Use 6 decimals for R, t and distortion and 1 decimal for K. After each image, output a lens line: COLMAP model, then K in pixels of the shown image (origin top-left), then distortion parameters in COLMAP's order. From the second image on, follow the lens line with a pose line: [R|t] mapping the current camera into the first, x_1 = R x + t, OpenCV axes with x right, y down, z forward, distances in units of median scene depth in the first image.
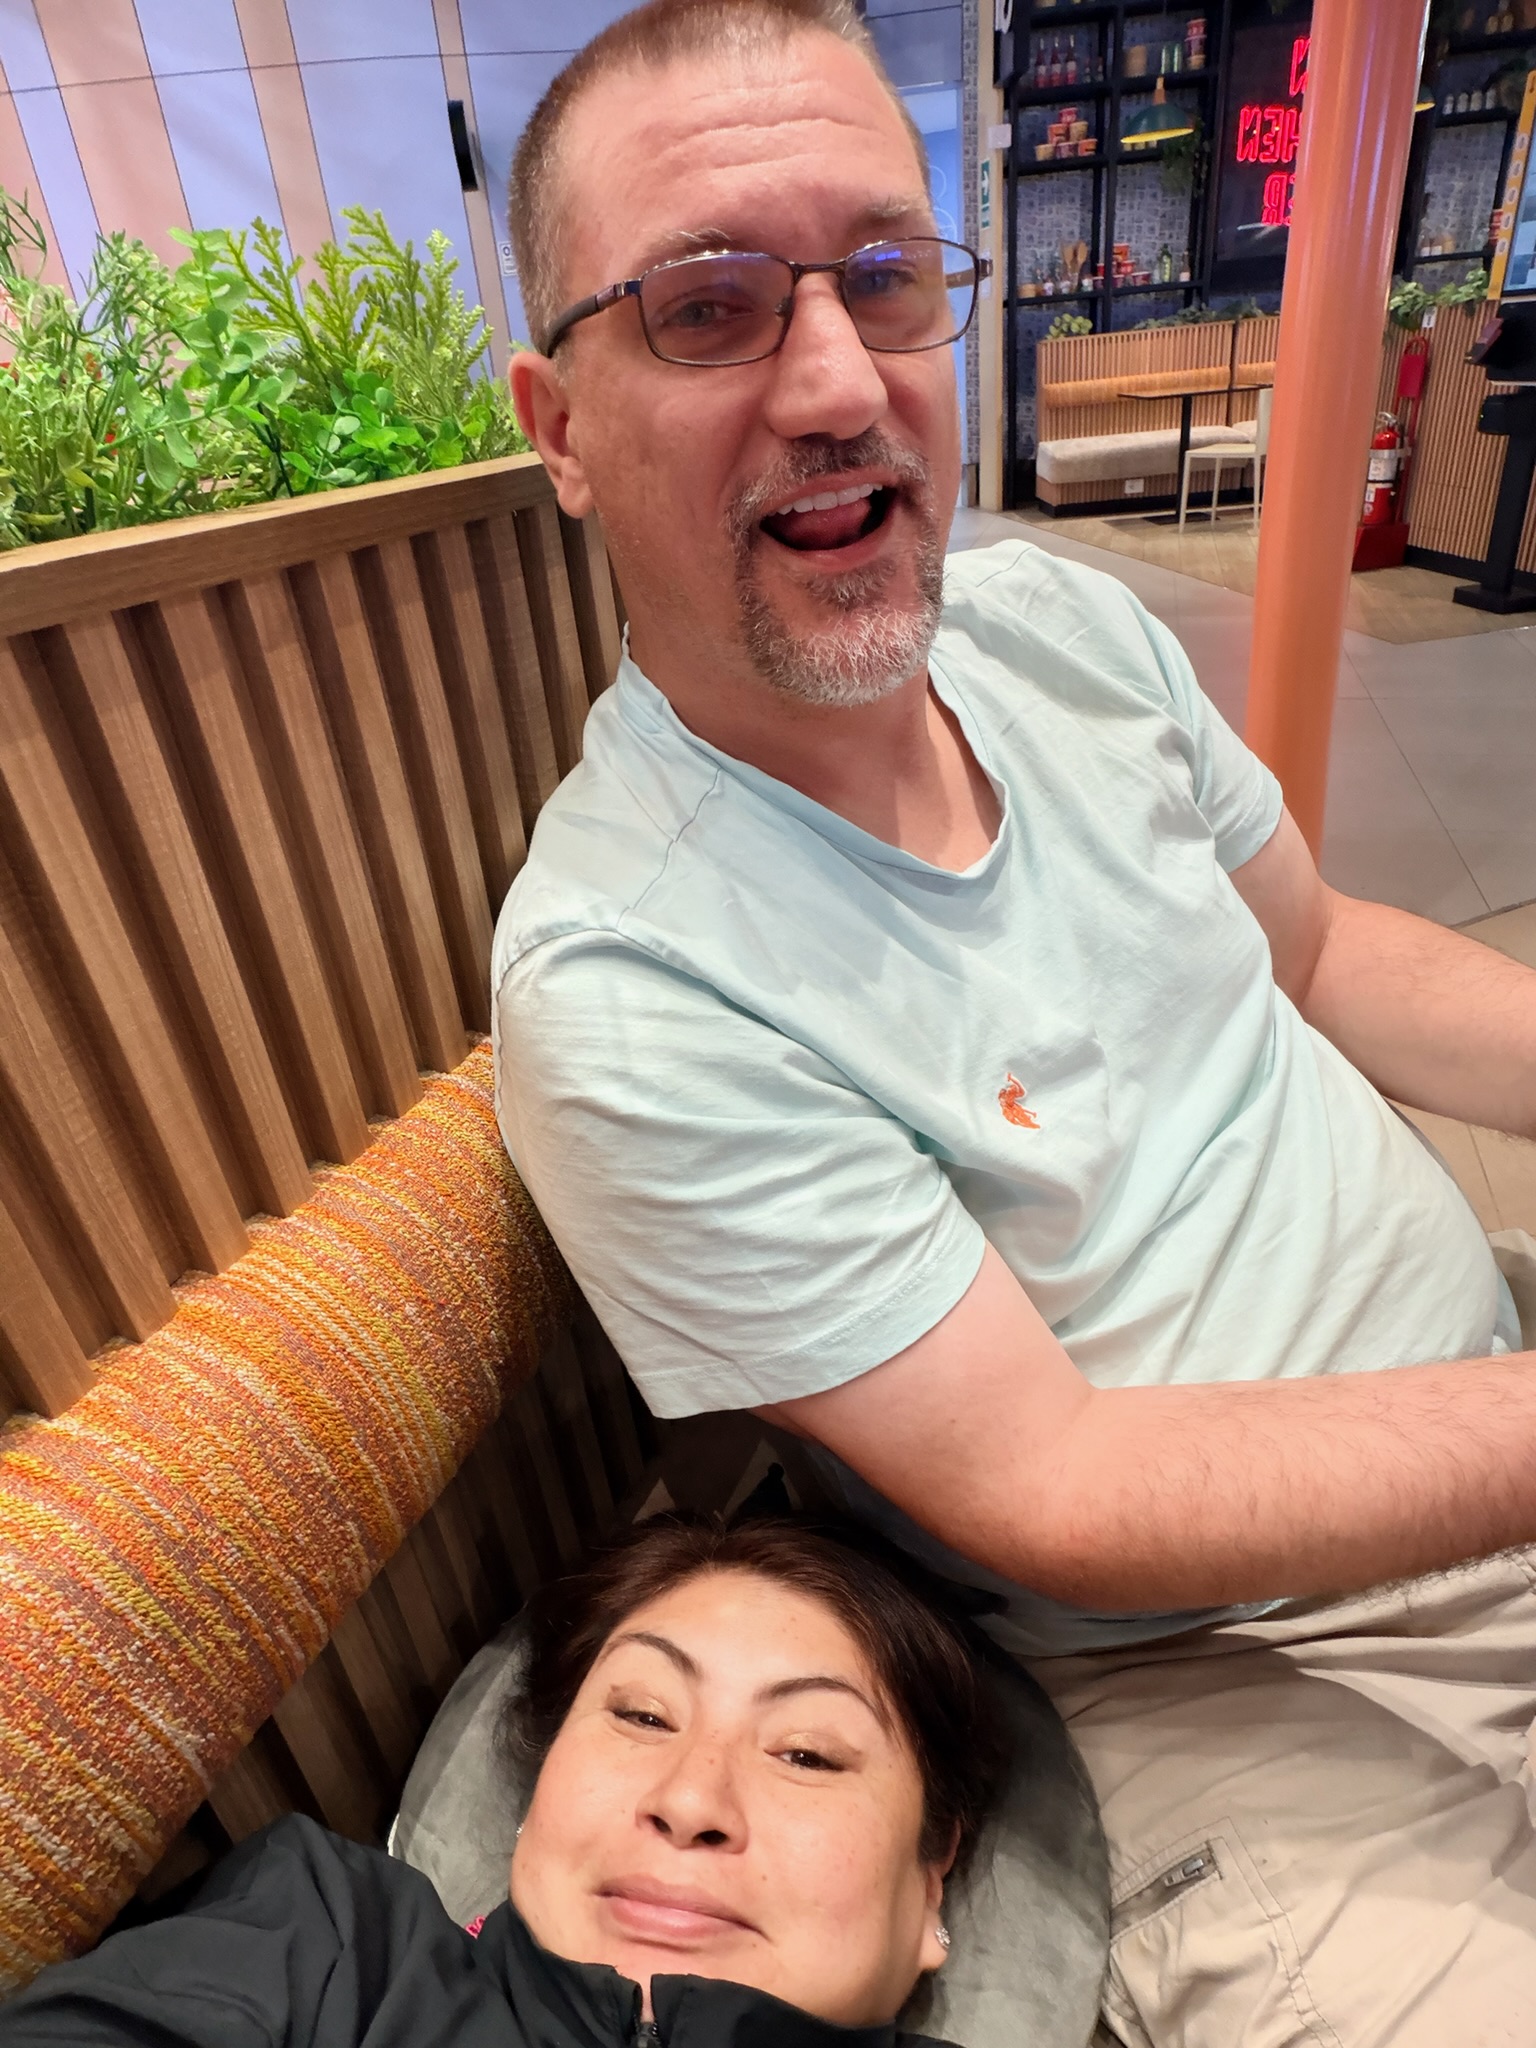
lens RADIAL K [[1180.0, 0, 772.0], [0, 1180.0, 1092.2], [0, 0, 1]] dist [0.014508, -0.012508]
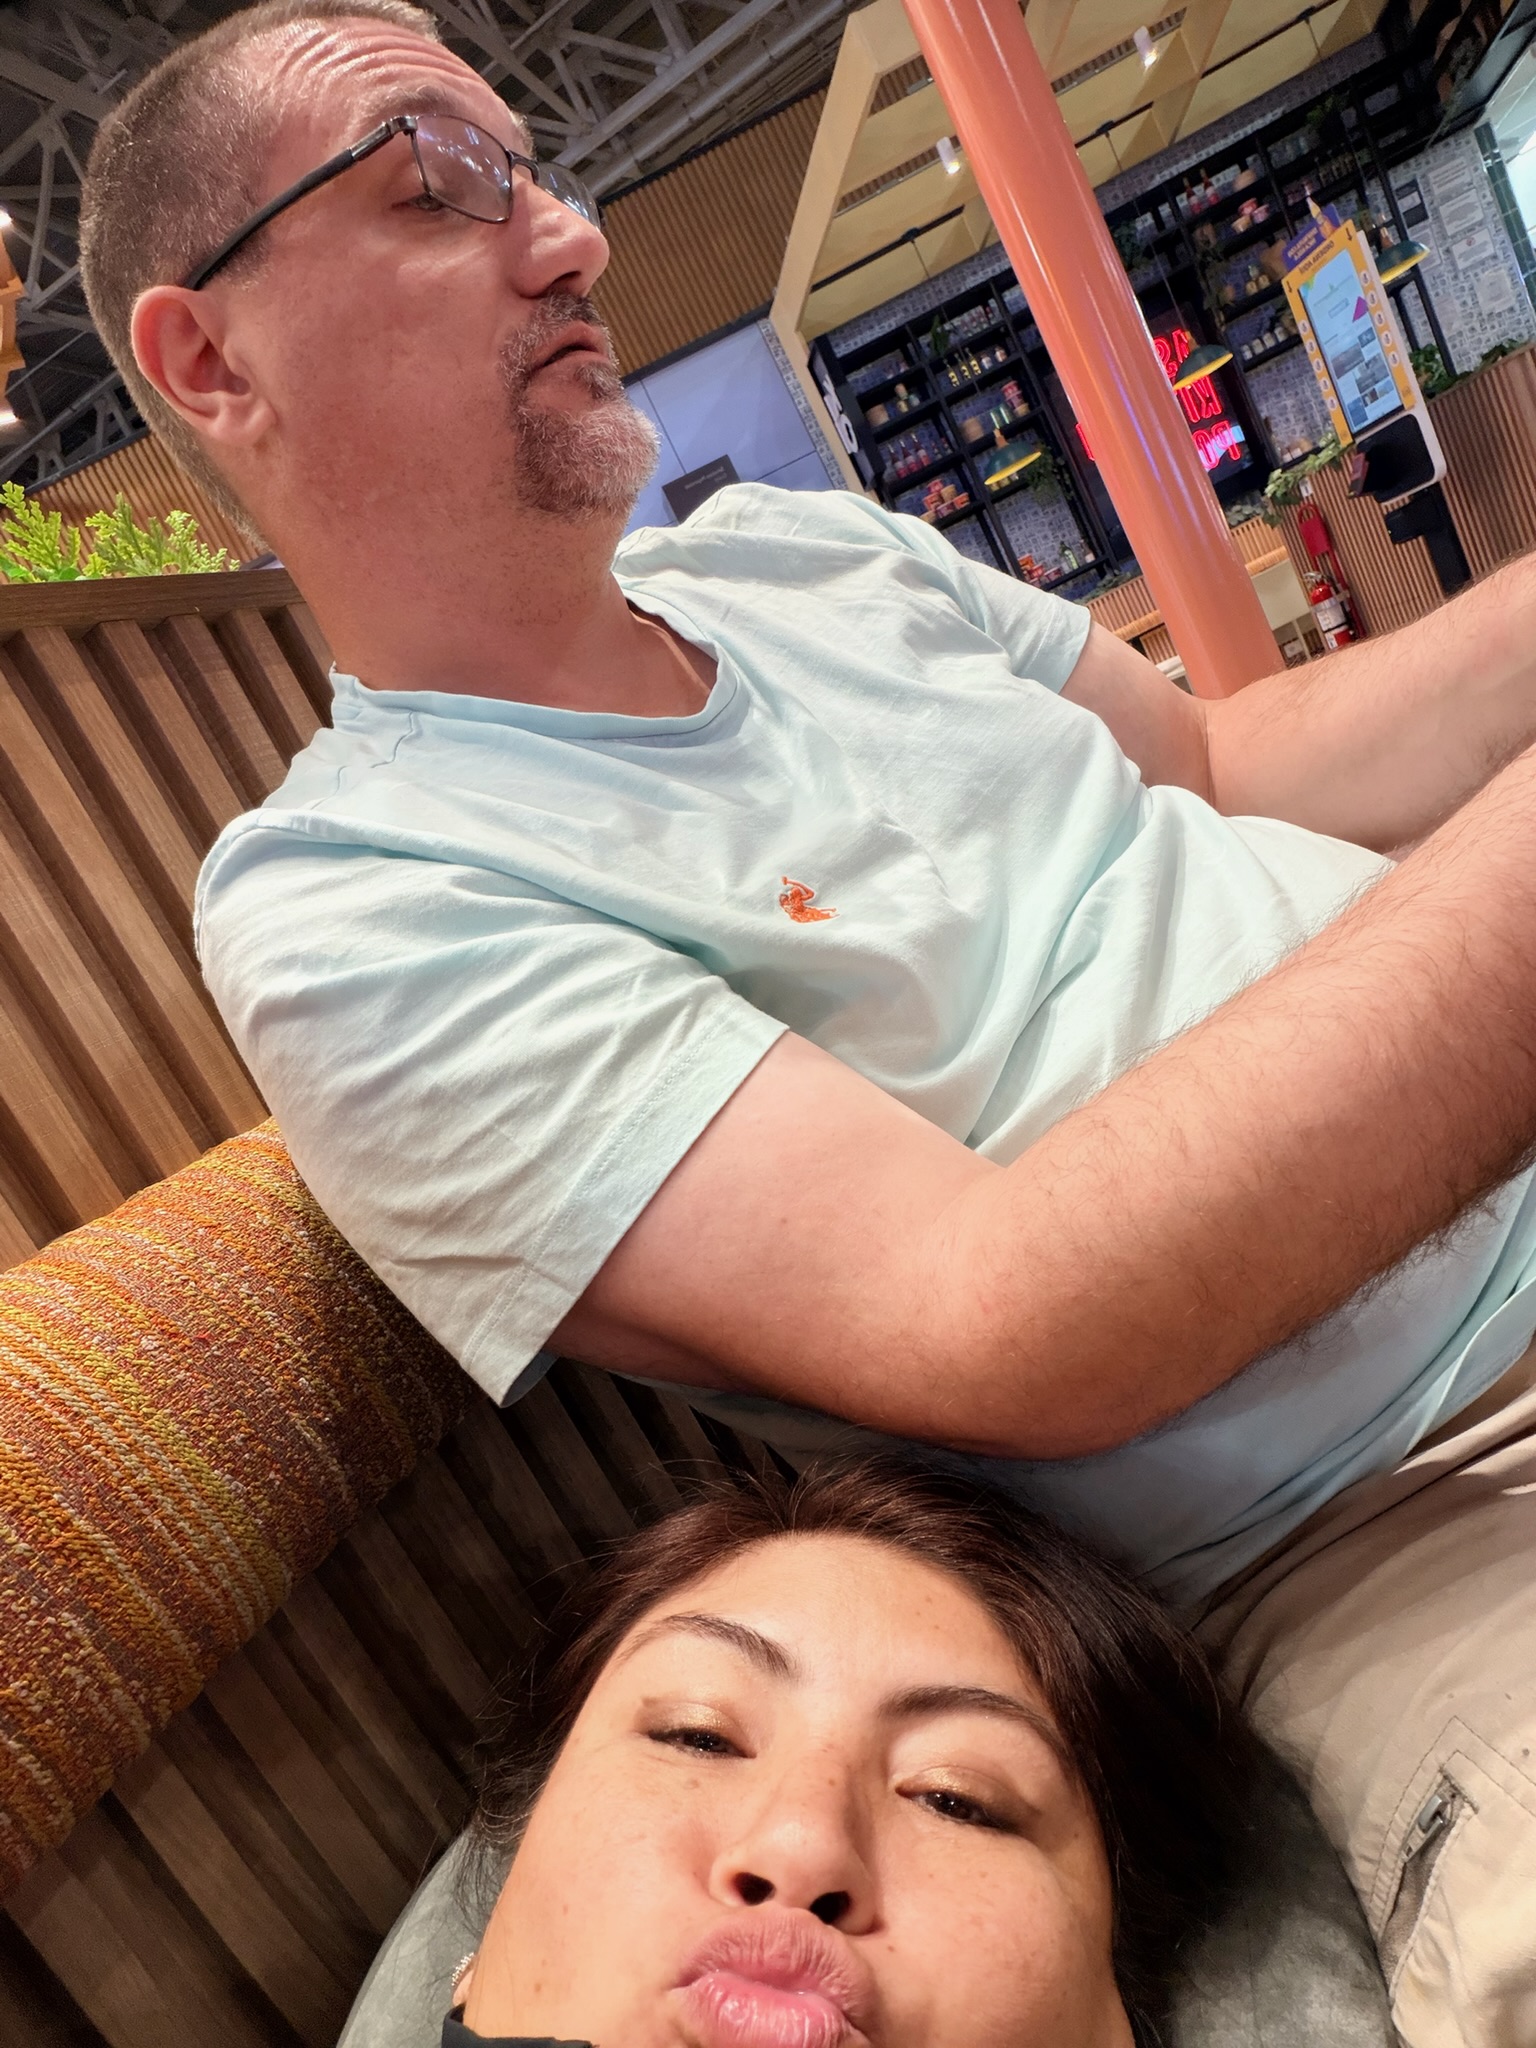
lens RADIAL K [[1180.0, 0, 780.1], [0, 1180.0, 1042.9], [0, 0, 1]] dist [0.014508, -0.012508]
pose [[0.931322, -0.353022, -0.089518, 0.234564], [0.305525, 0.891103, -0.335543, 0.392566], [0.198225, 0.285149, 0.937762, 0.258451]]
